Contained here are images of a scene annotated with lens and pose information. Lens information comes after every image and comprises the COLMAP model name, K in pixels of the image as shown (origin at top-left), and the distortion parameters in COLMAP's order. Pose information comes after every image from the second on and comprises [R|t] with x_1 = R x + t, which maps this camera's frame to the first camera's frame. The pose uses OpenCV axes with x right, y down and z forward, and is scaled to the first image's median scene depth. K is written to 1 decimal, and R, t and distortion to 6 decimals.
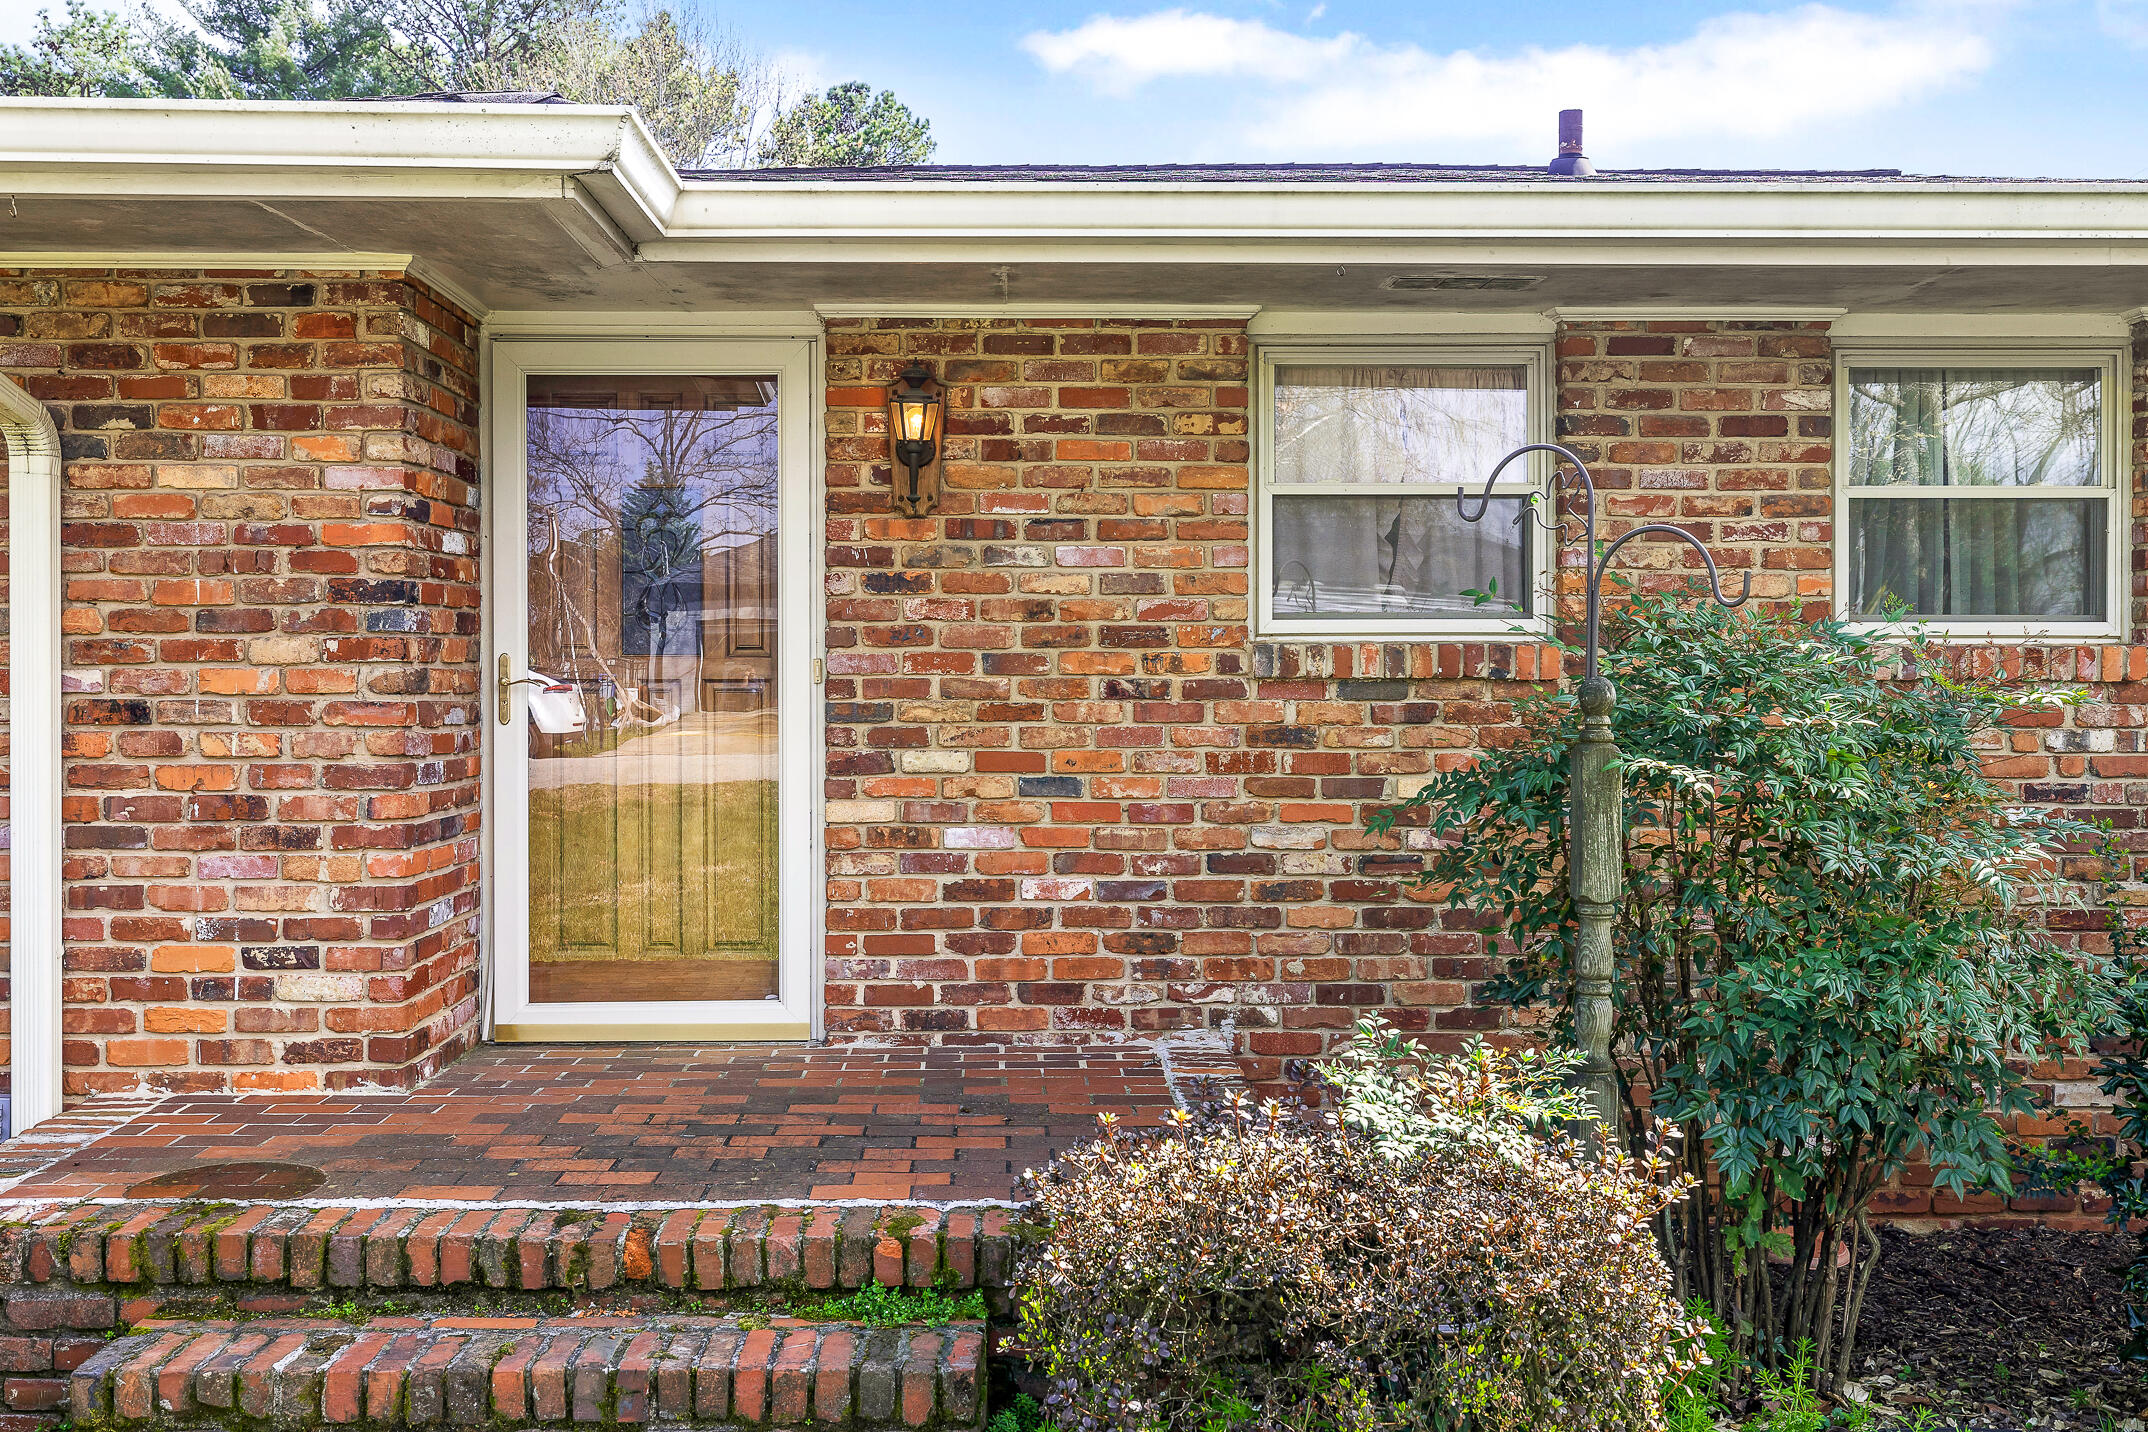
lens RADIAL K [[1887.1, 0, 1068.2], [0, 1887.1, 705.6], [0, 0, 1]] dist [-0.010202, -0.001657]
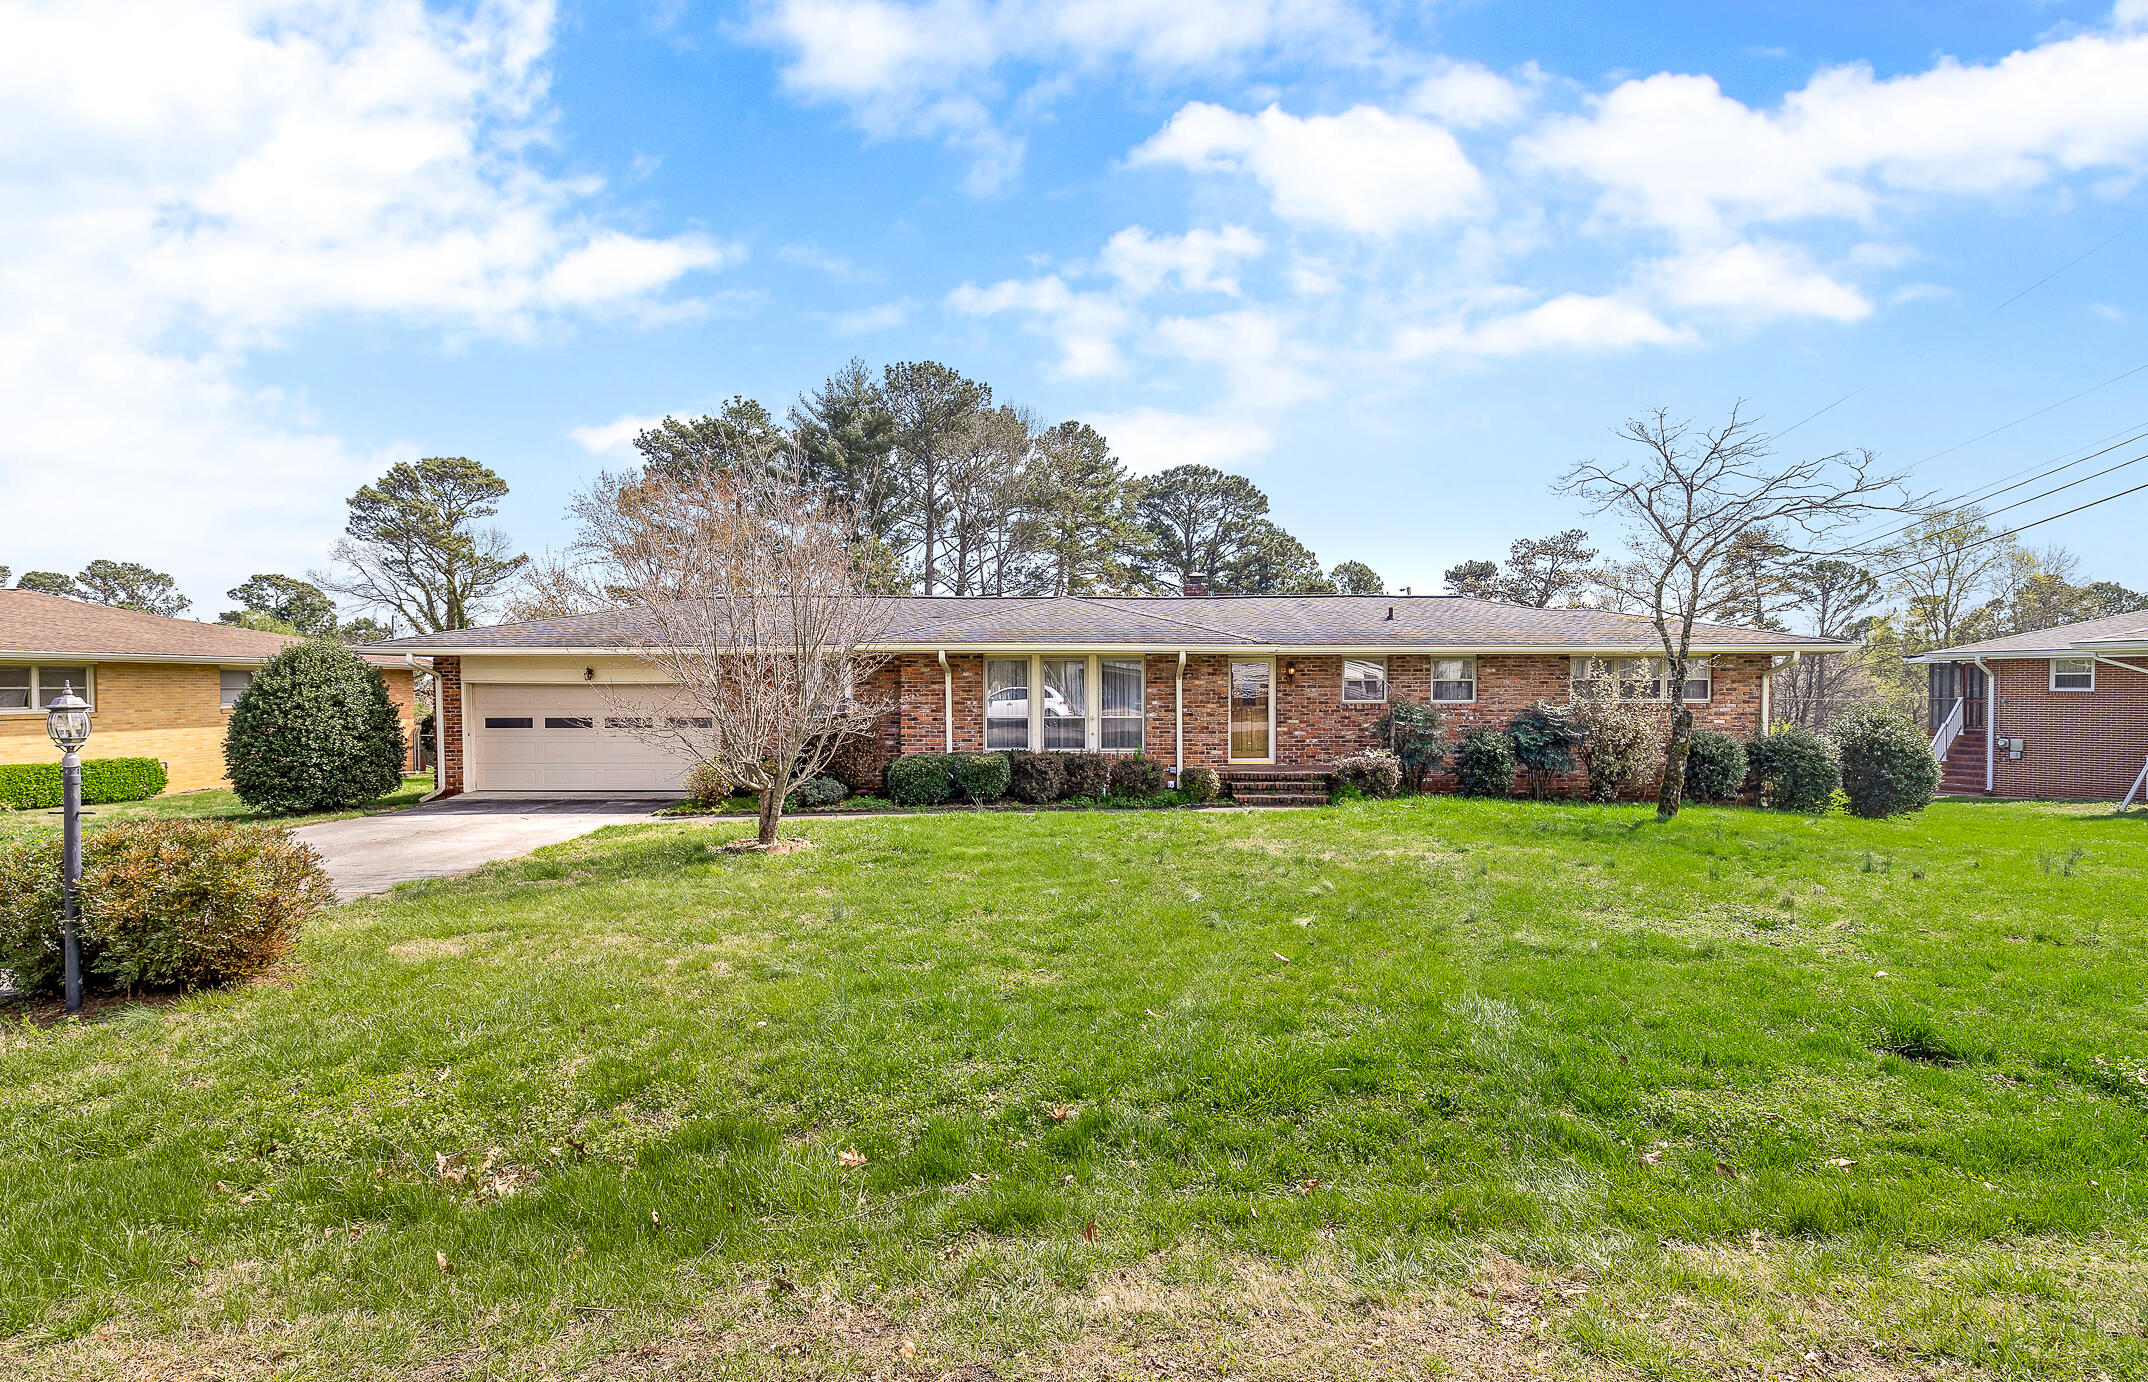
lens RADIAL K [[1073.5, 0, 1074.0], [0, 1073.5, 691.0], [0, 0, 1]] dist [0.000880, -0.000001]
pose [[0.999290, -0.002160, -0.037602, -0.708957], [0.001888, 0.999972, -0.007254, -0.052315], [0.037617, 0.007178, 0.999266, -2.838871]]
